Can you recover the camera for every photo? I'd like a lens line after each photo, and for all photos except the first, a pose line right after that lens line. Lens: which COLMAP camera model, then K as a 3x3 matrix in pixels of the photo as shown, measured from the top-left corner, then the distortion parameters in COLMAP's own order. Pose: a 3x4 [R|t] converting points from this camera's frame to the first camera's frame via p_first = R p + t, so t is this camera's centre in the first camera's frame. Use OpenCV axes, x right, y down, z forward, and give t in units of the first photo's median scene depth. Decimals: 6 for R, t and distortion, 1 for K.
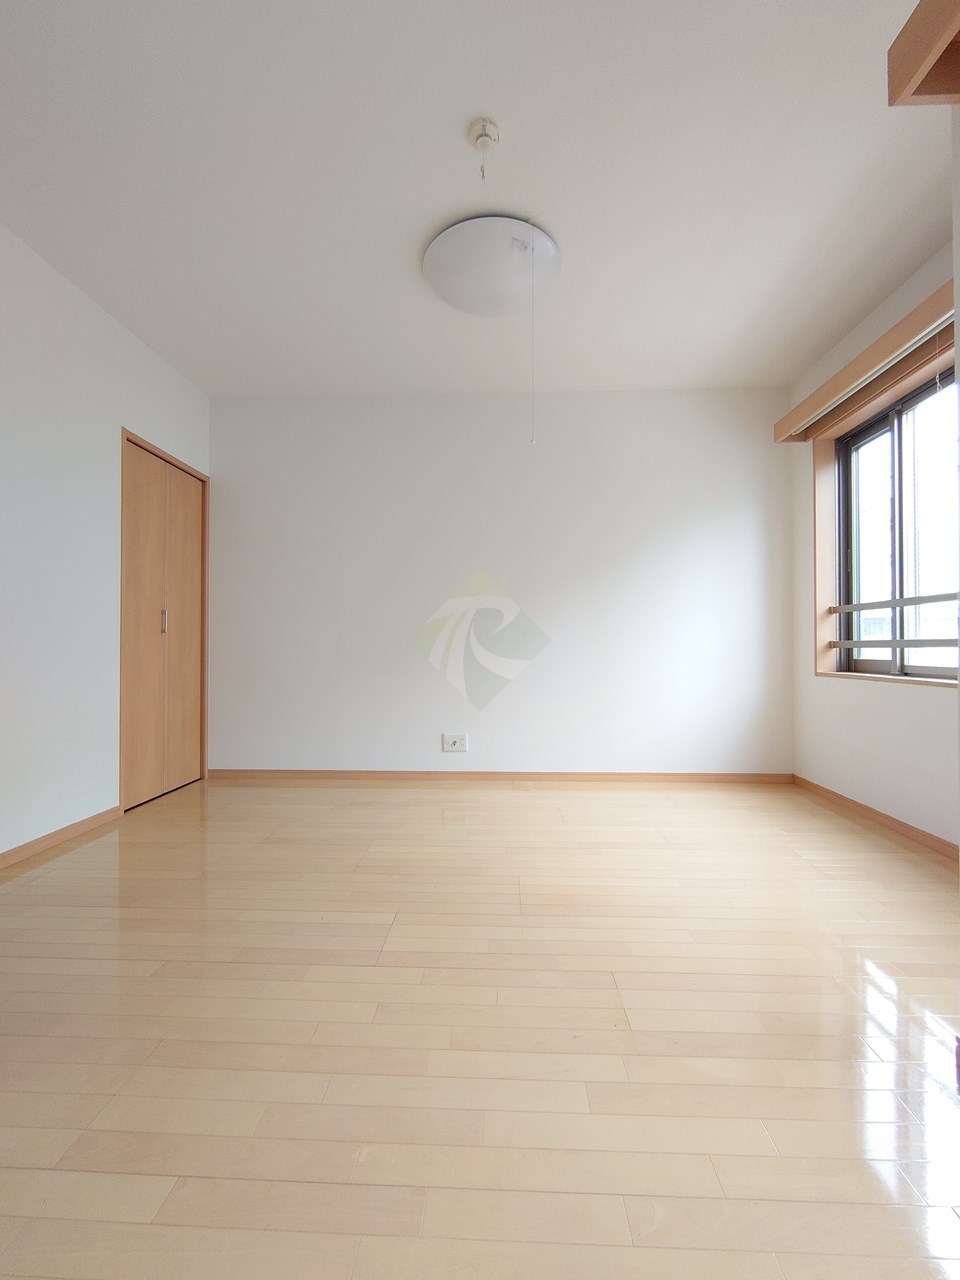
lens RADIAL K [[550.1, 0, 479.6], [0, 550.1, 644.5], [0, 0, 1]] dist [-0.002413, -0.000515]
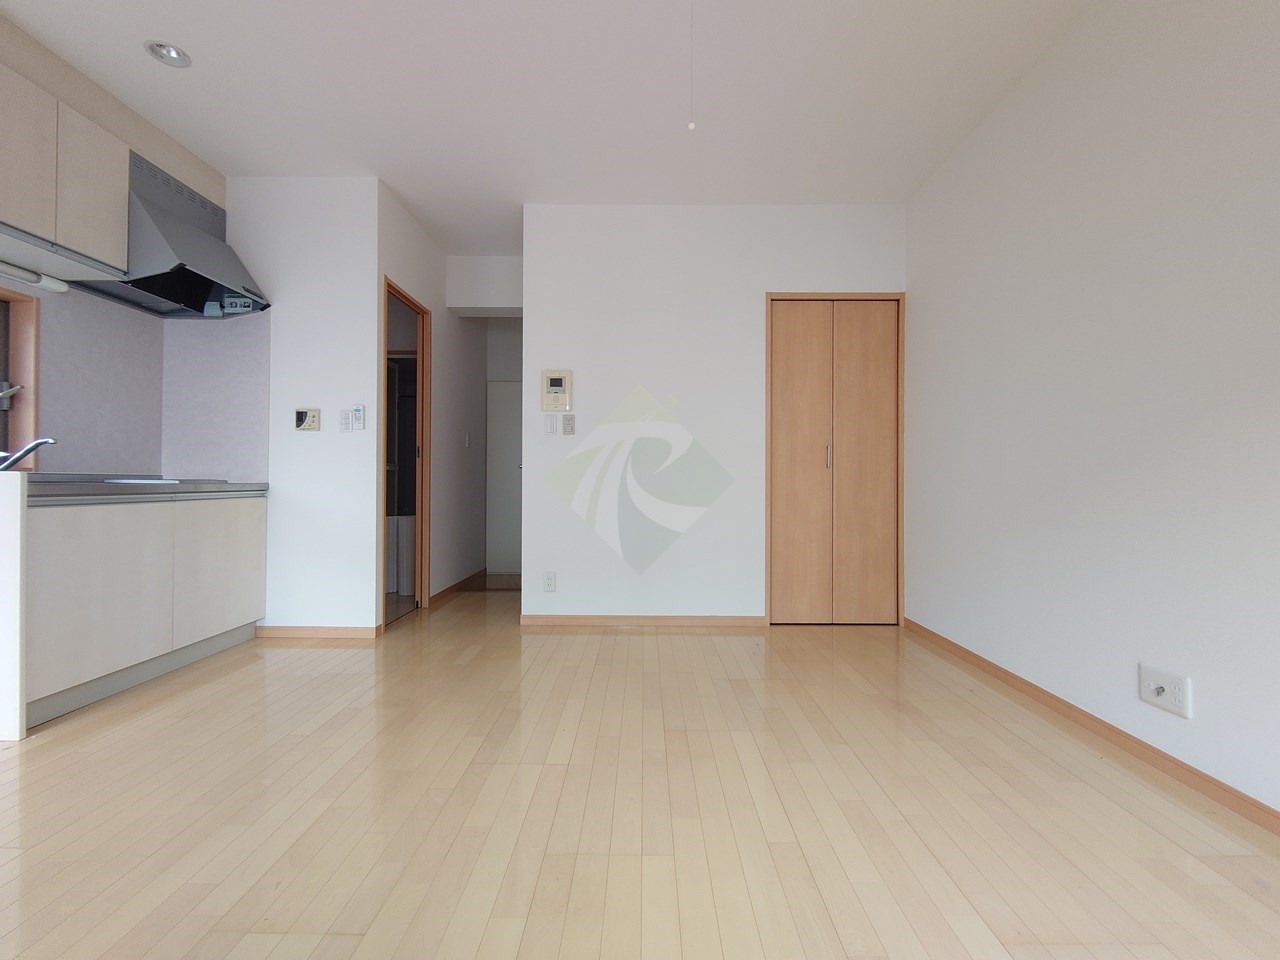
lens RADIAL K [[550.1, 0, 641.0], [0, 550.1, 474.3], [0, 0, 1]] dist [-0.002413, -0.000515]
pose [[0.041197, -0.011837, -0.999081, 0.399482], [-0.000913, 0.999929, -0.011885, 0.004558], [0.999151, 0.001402, 0.041184, 0.547078]]
